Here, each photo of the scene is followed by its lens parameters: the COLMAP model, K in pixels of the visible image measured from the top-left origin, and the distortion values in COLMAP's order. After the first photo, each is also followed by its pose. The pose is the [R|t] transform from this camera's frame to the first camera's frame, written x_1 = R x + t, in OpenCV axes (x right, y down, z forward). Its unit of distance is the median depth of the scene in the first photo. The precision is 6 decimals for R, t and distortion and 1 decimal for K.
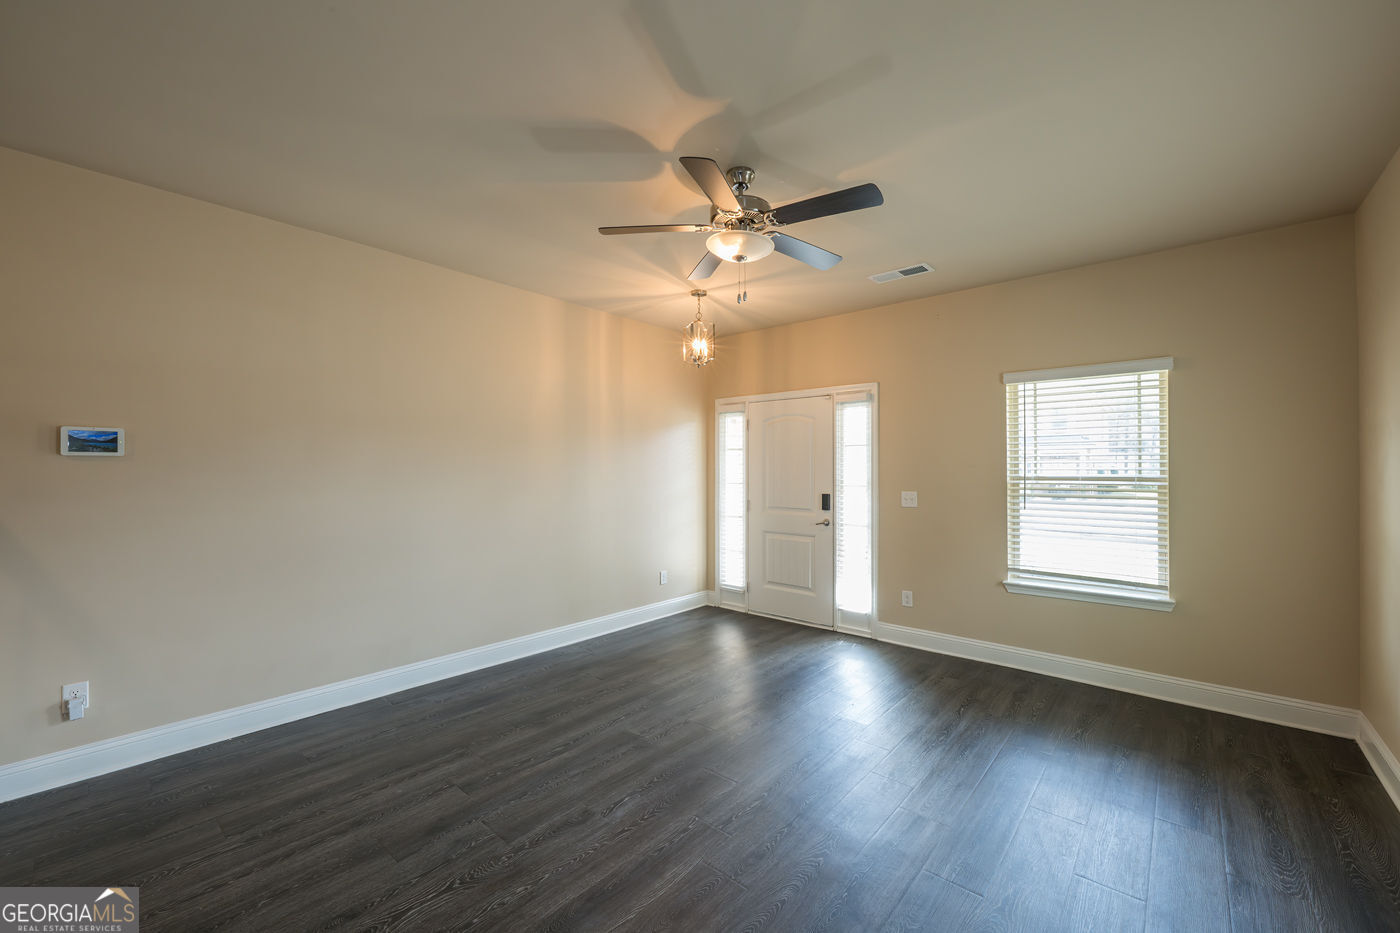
lens RADIAL K [[565.5, 0, 706.2], [0, 565.5, 467.5], [0, 0, 1]] dist [-0.000019, -0.000014]
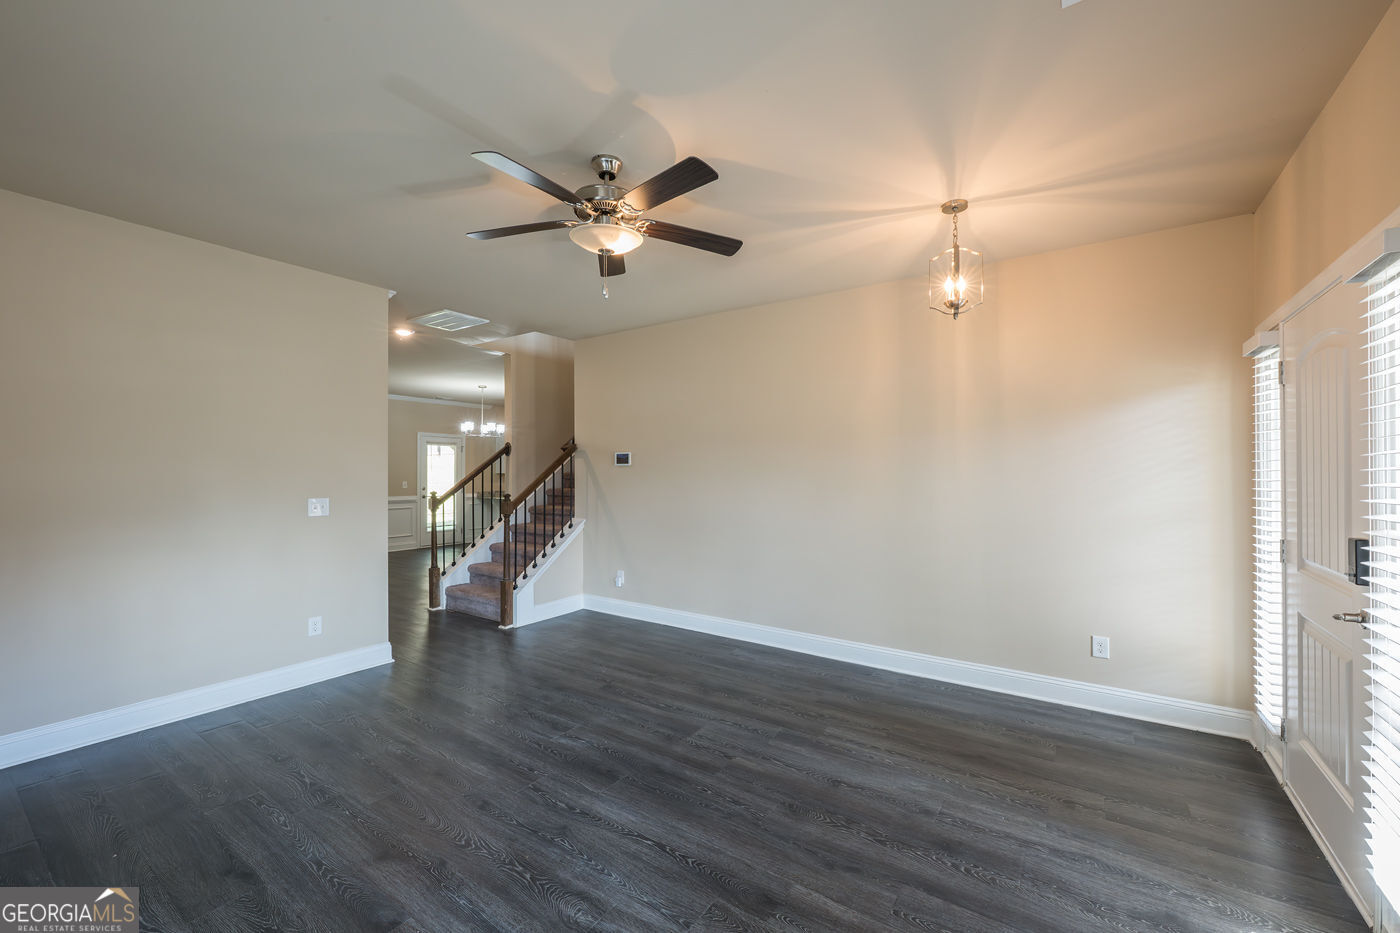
lens RADIAL K [[565.5, 0, 706.2], [0, 565.5, 467.5], [0, 0, 1]] dist [-0.000019, -0.000014]
pose [[0.099761, -0.005096, -0.994998, 0.817529], [0.005402, 0.999975, -0.004580, -0.000718], [0.994997, -0.004918, 0.099786, 0.844119]]
